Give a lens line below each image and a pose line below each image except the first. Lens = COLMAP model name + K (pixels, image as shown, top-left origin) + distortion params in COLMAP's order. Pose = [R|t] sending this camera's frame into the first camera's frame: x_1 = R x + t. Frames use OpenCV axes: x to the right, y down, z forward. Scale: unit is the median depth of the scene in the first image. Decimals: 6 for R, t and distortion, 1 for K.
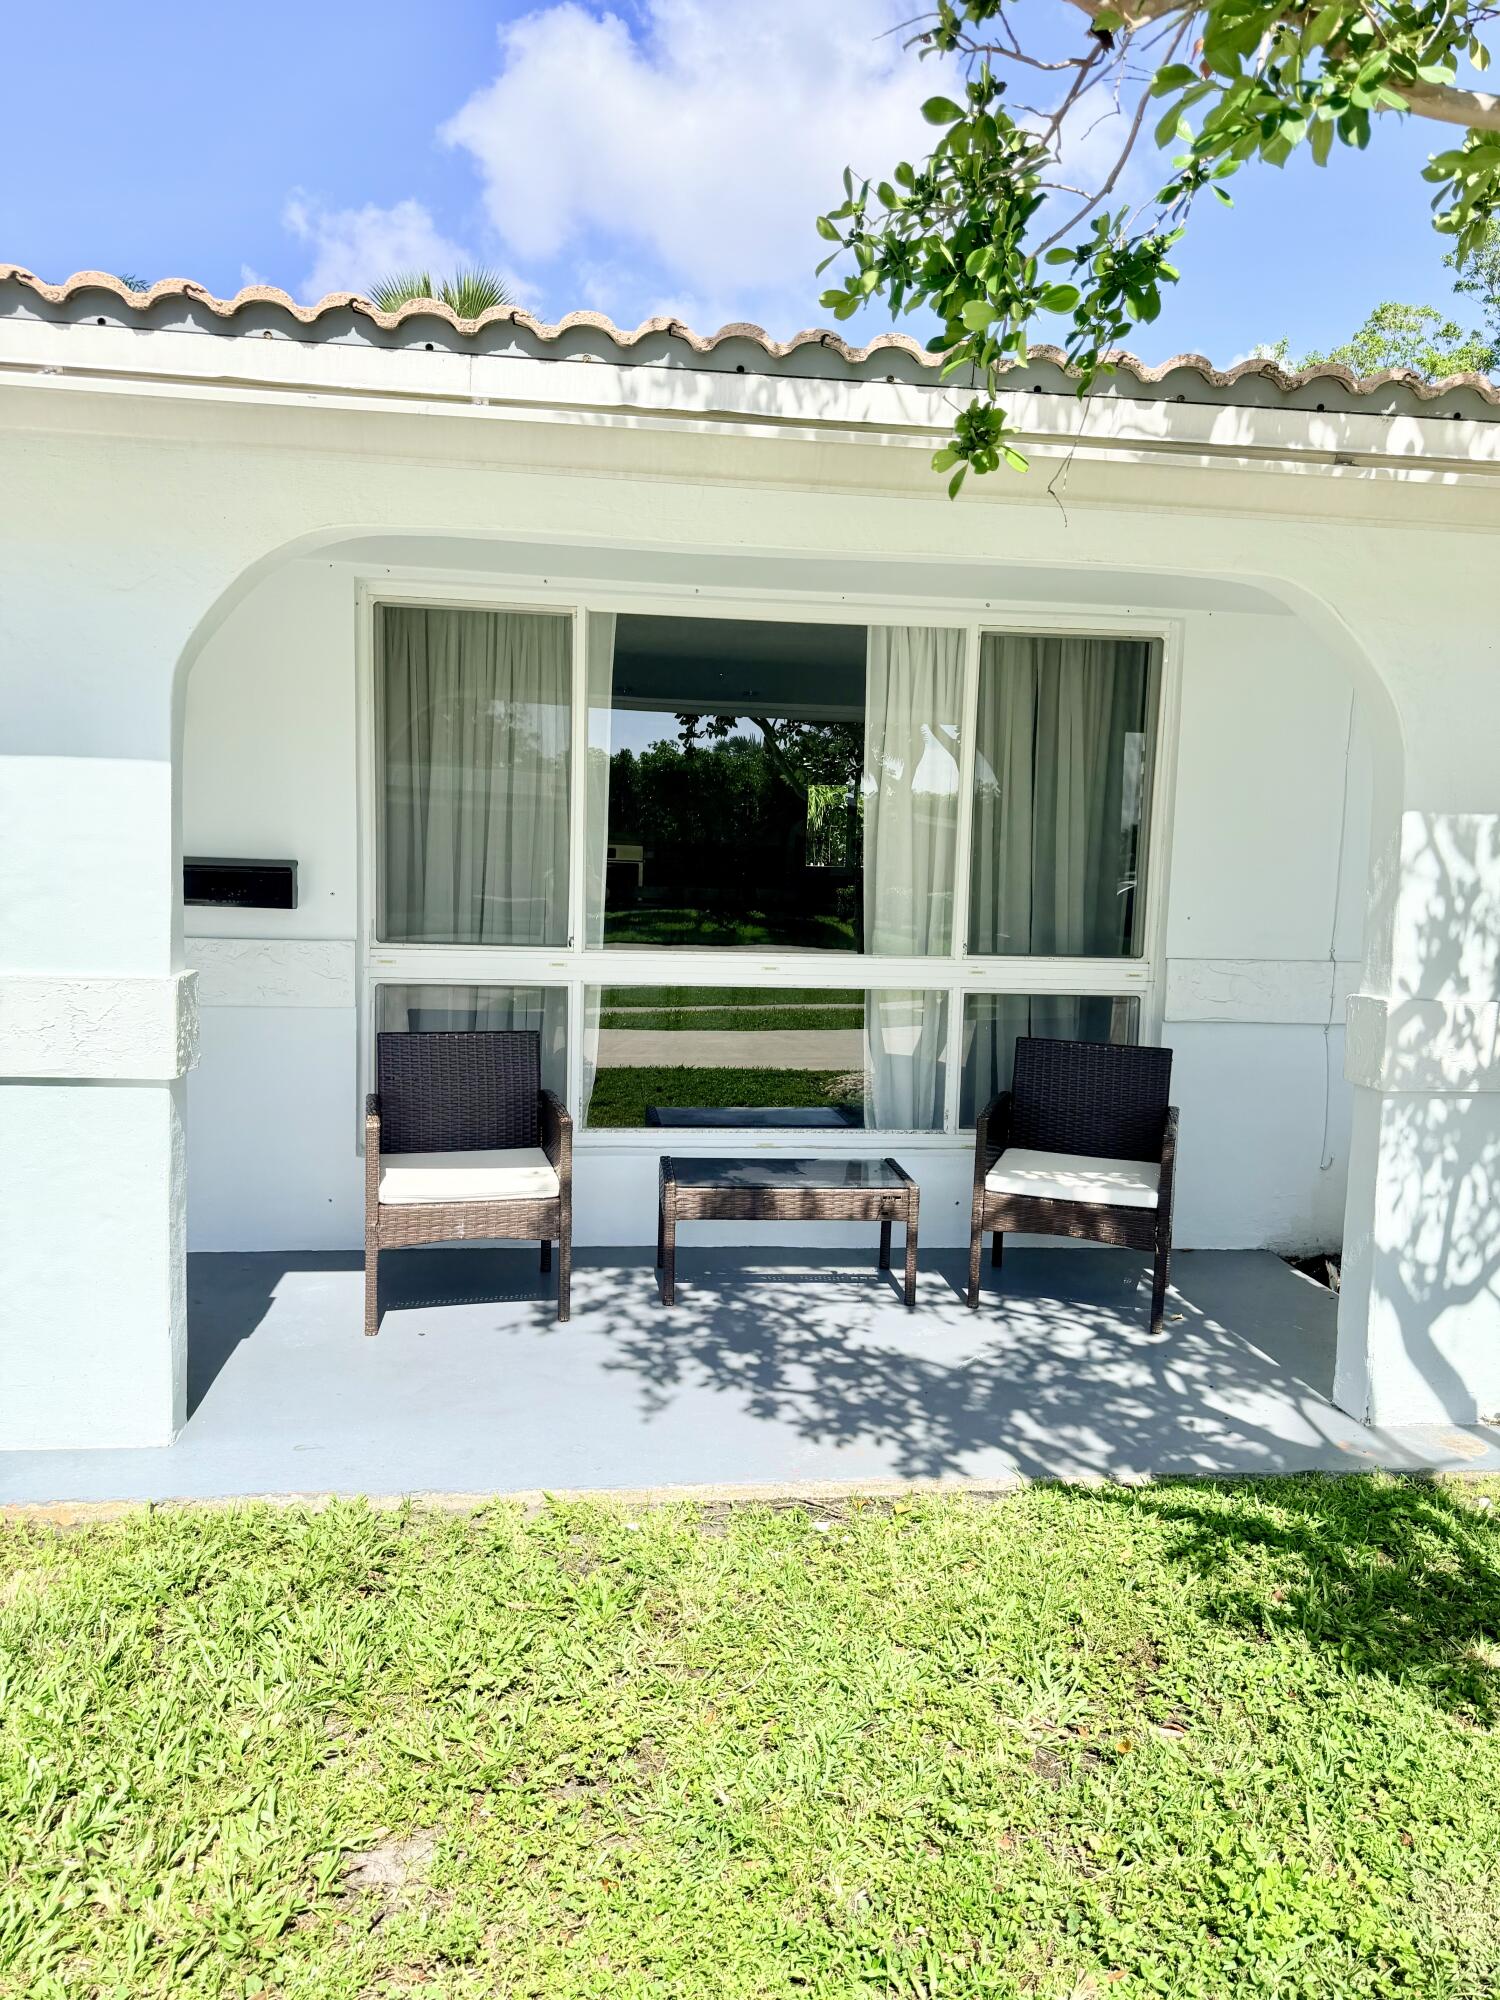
lens RADIAL K [[1399.4, 0, 750.0], [0, 1399.4, 1000.0], [0, 0, 1]] dist [0.132845, -0.182920]
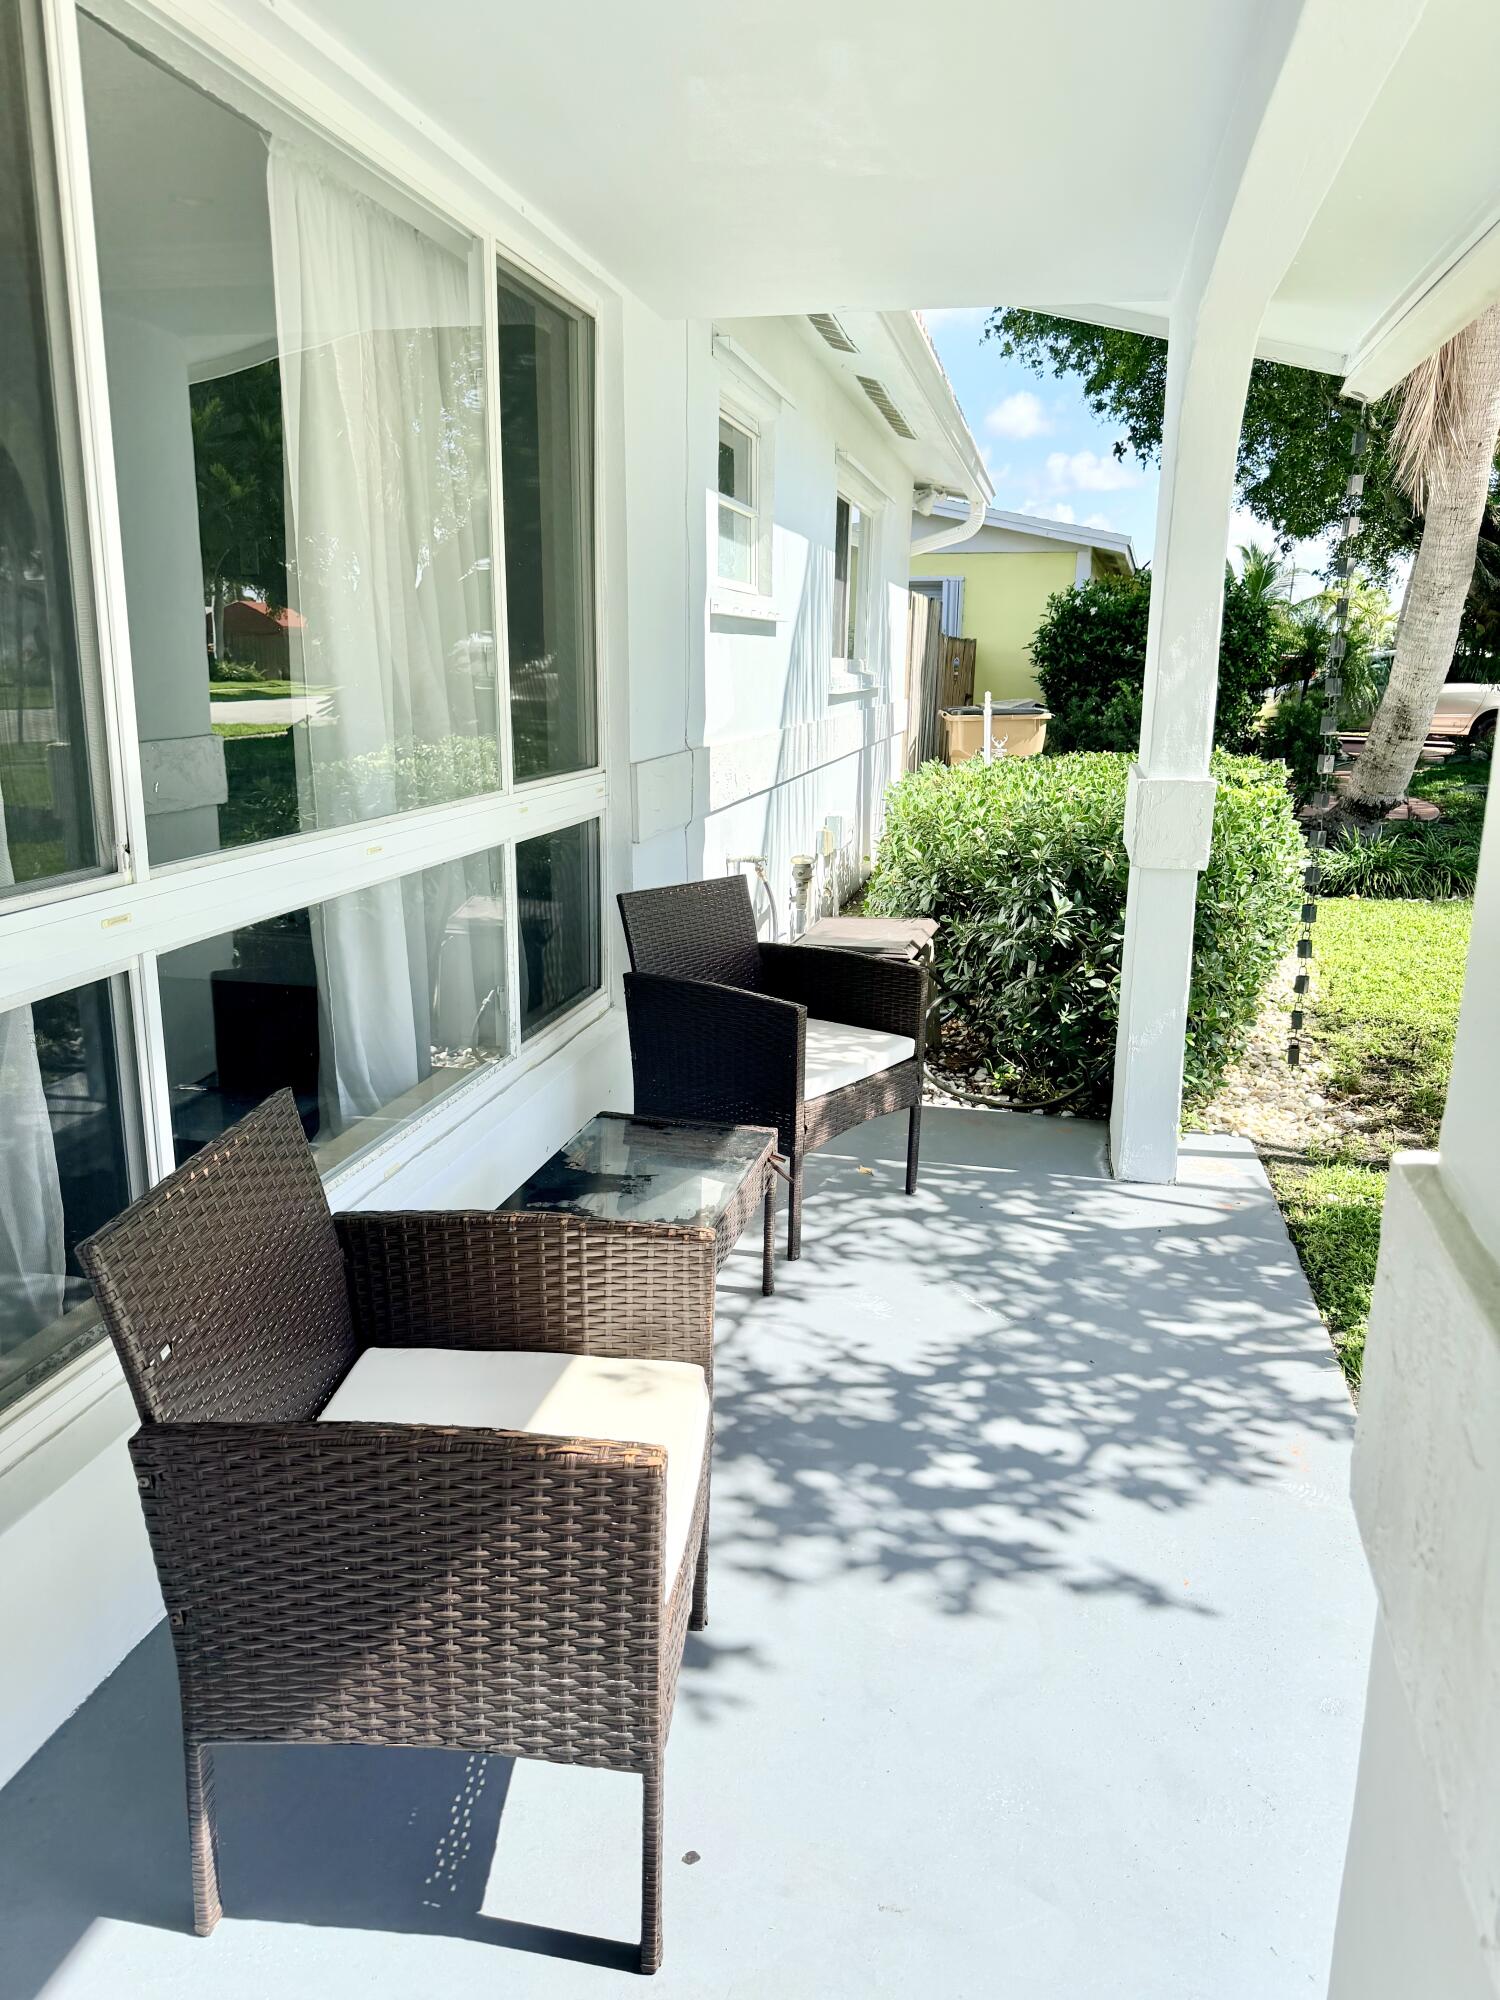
lens RADIAL K [[1399.4, 0, 750.0], [0, 1399.4, 1000.0], [0, 0, 1]] dist [0.132845, -0.182920]
pose [[0.292273, -0.249836, 0.923124, -0.575929], [0.069135, 0.968267, 0.240165, -0.110698], [-0.953833, -0.006374, 0.300271, 0.906658]]
